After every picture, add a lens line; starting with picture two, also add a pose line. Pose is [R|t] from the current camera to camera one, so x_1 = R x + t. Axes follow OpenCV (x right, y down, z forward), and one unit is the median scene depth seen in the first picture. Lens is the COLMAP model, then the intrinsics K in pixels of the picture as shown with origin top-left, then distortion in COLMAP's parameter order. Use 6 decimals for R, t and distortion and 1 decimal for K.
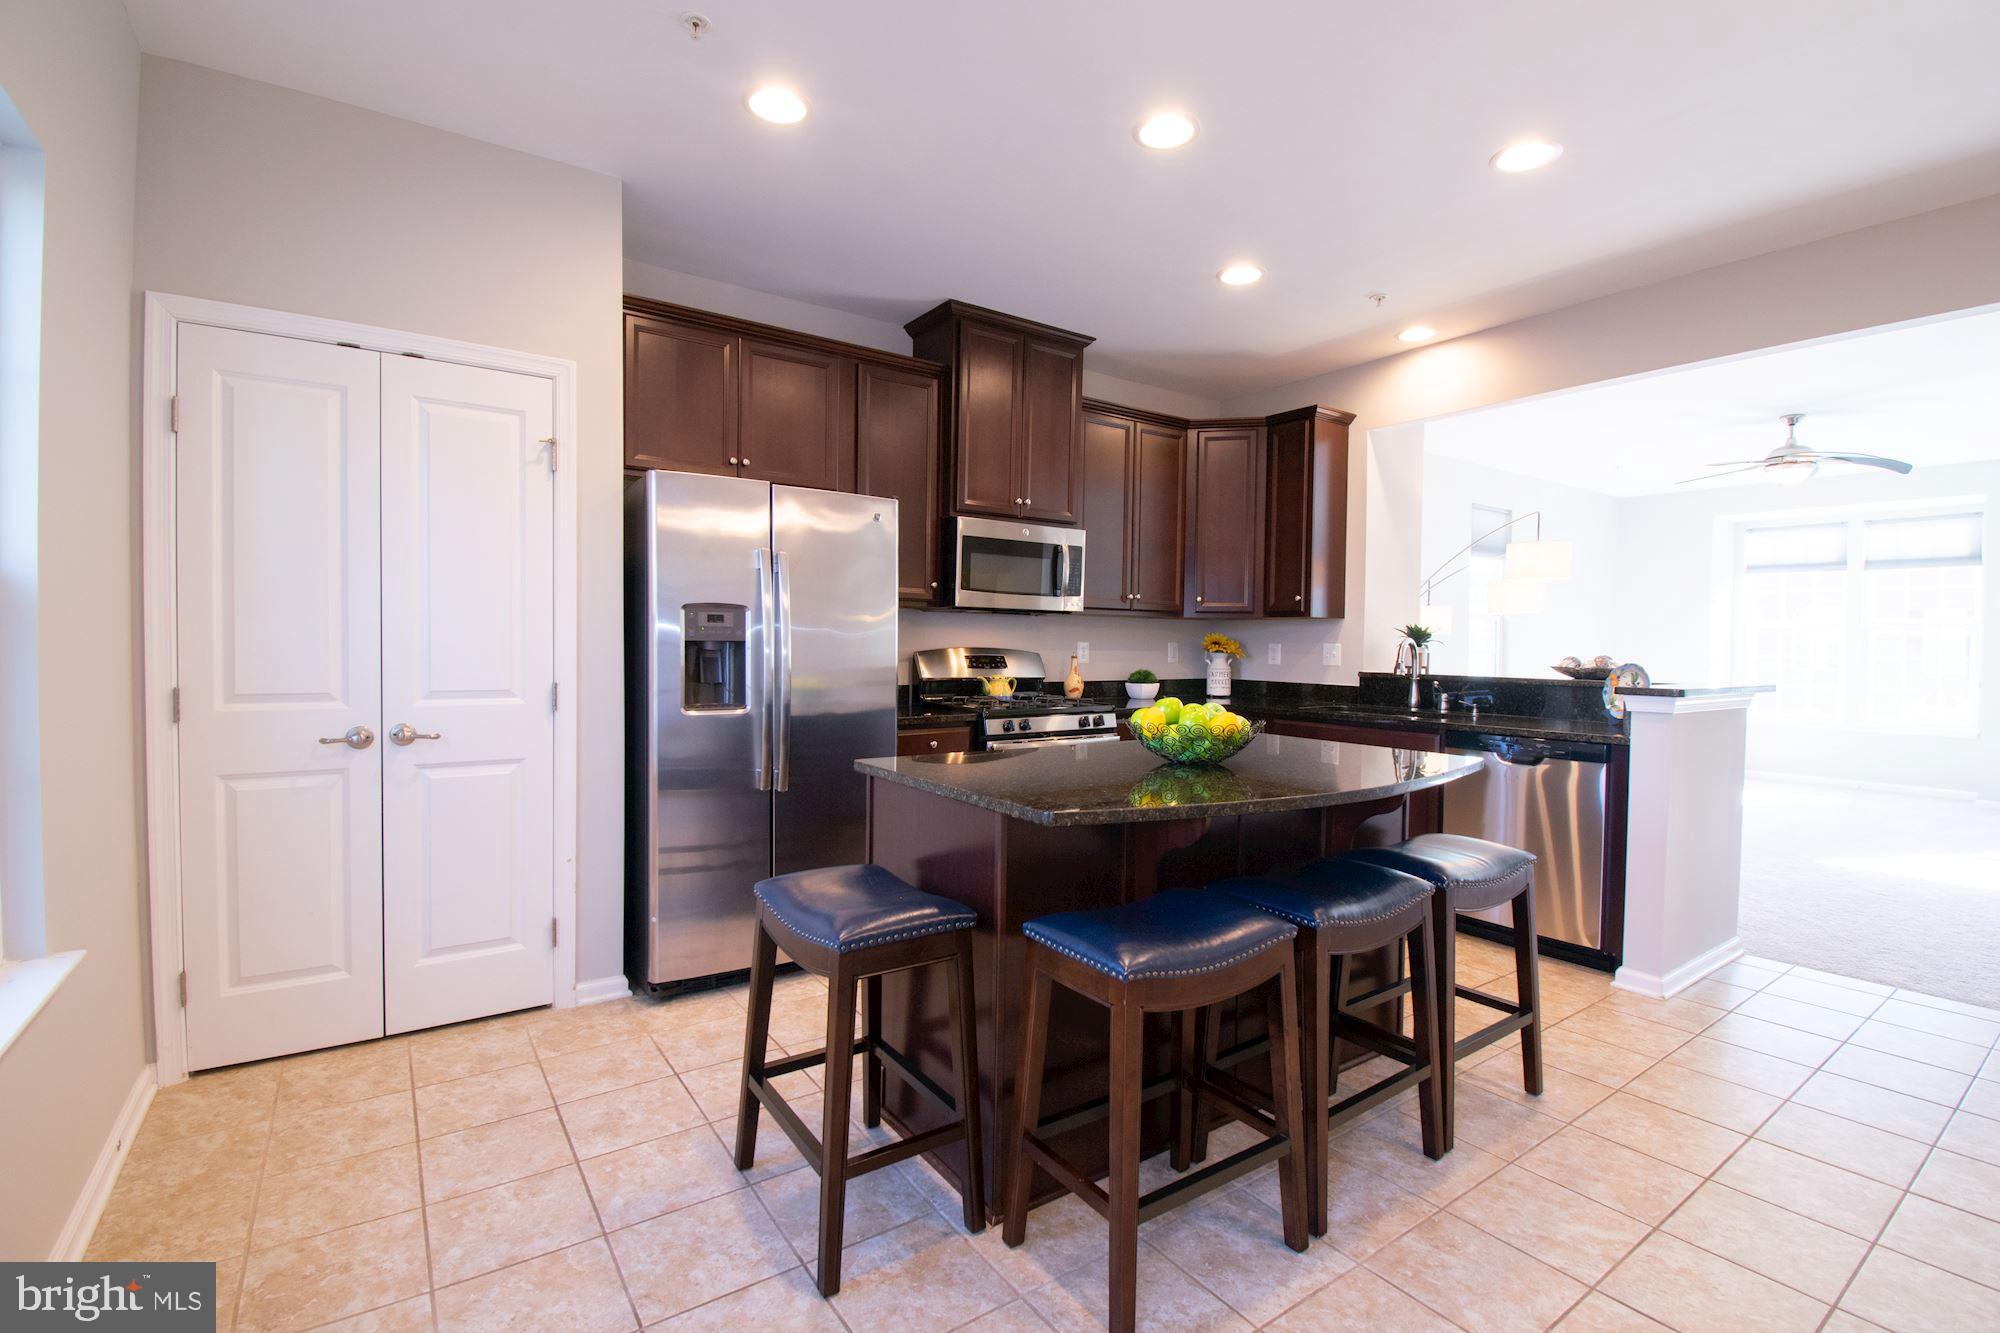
lens RADIAL K [[888.0, 0, 1000.0], [0, 888.0, 666.5], [0, 0, 1]] dist [0.021013, -0.026794]
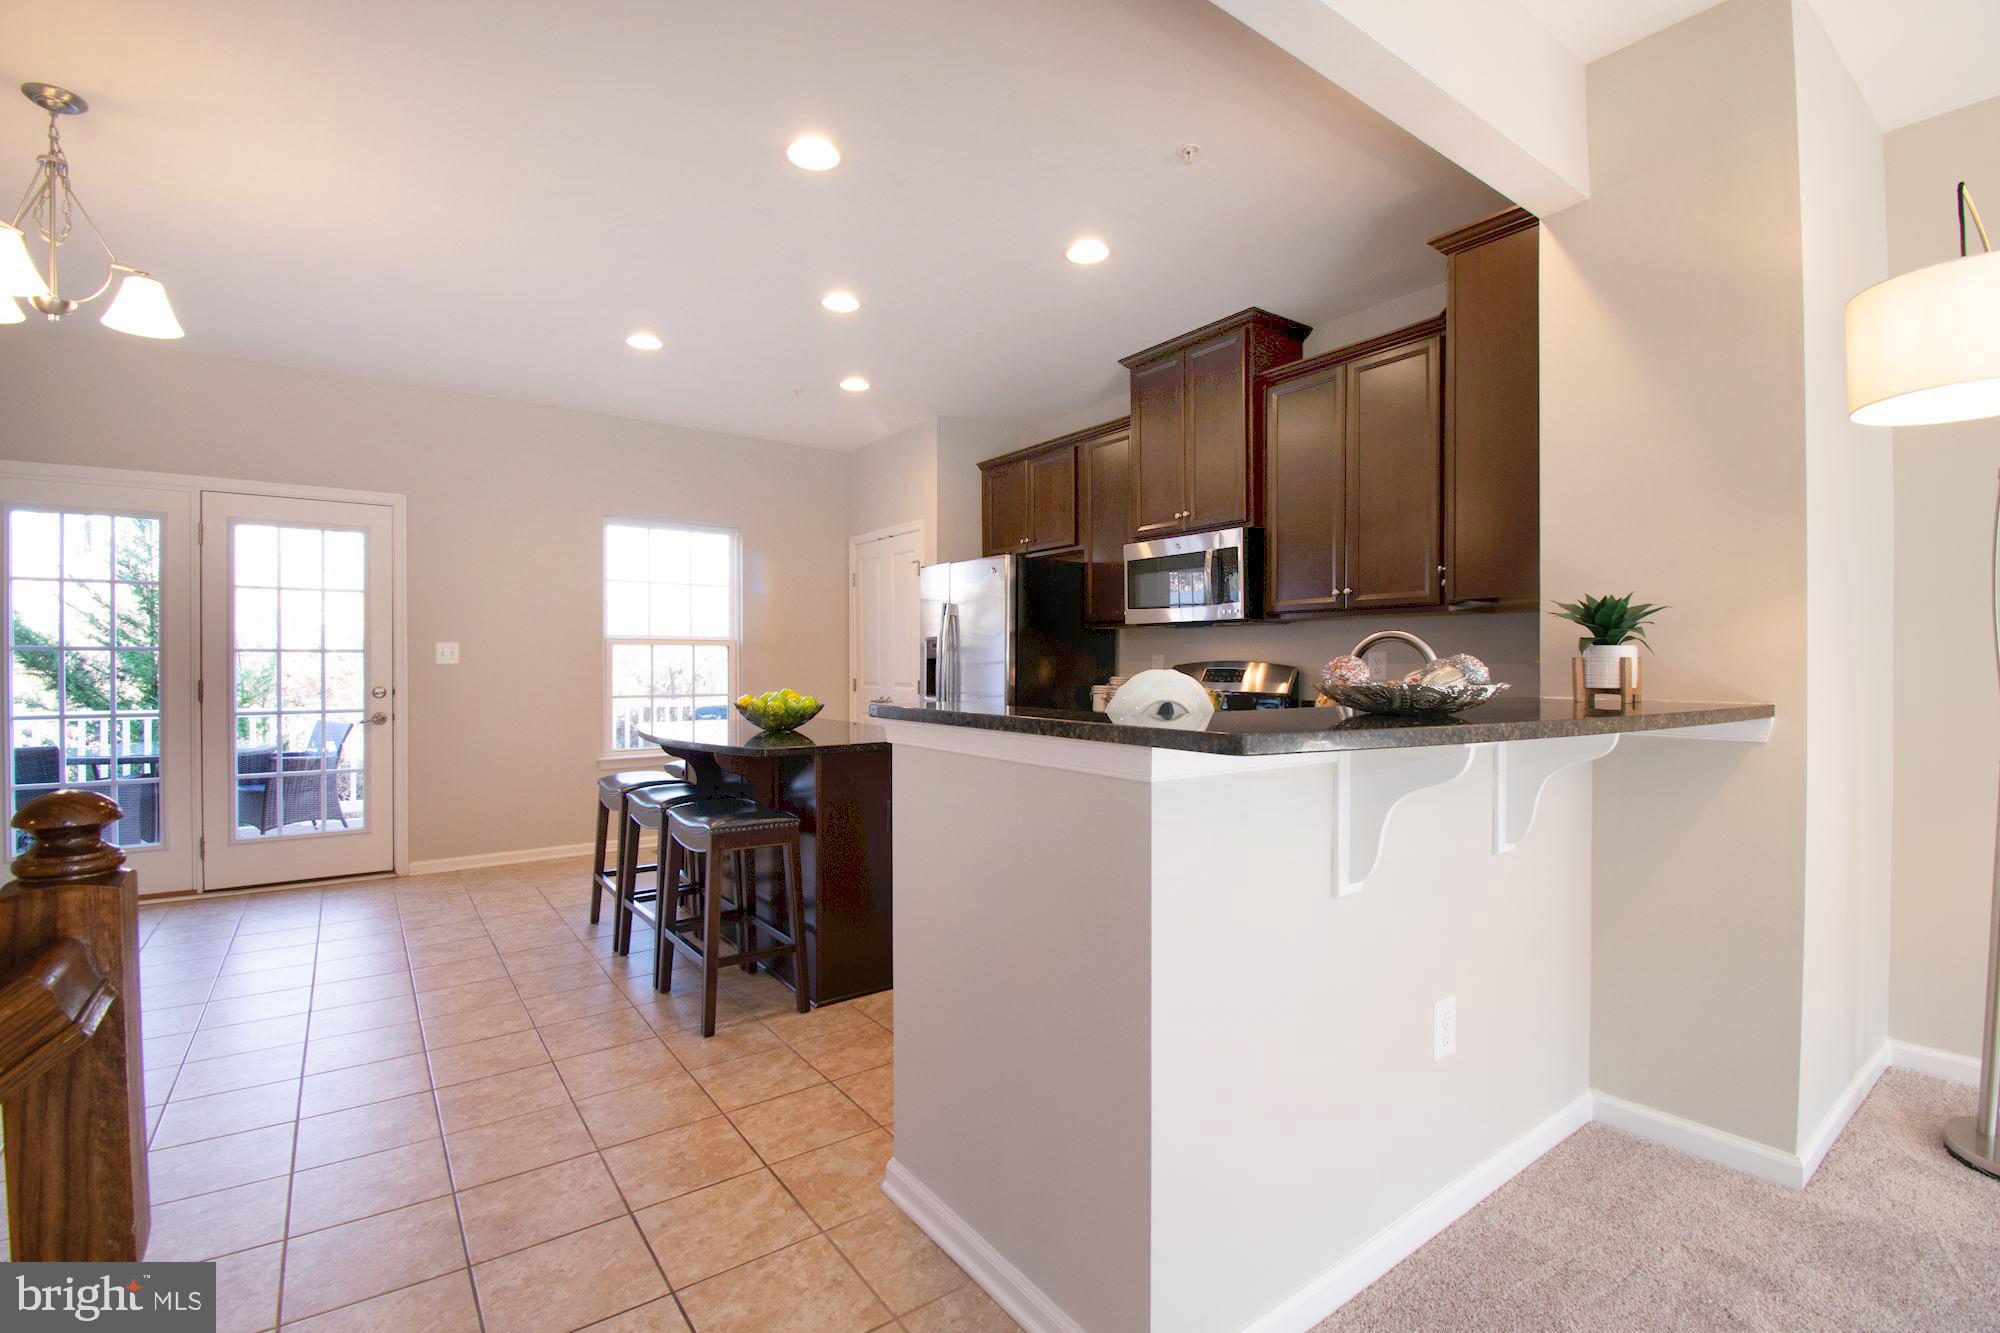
lens RADIAL K [[888.0, 0, 1000.0], [0, 888.0, 666.5], [0, 0, 1]] dist [0.021013, -0.026794]
pose [[0.018668, -0.010063, -0.999775, 1.235548], [-0.024609, 0.999642, -0.010521, 0.001625], [0.999523, 0.024800, 0.018414, 0.940763]]
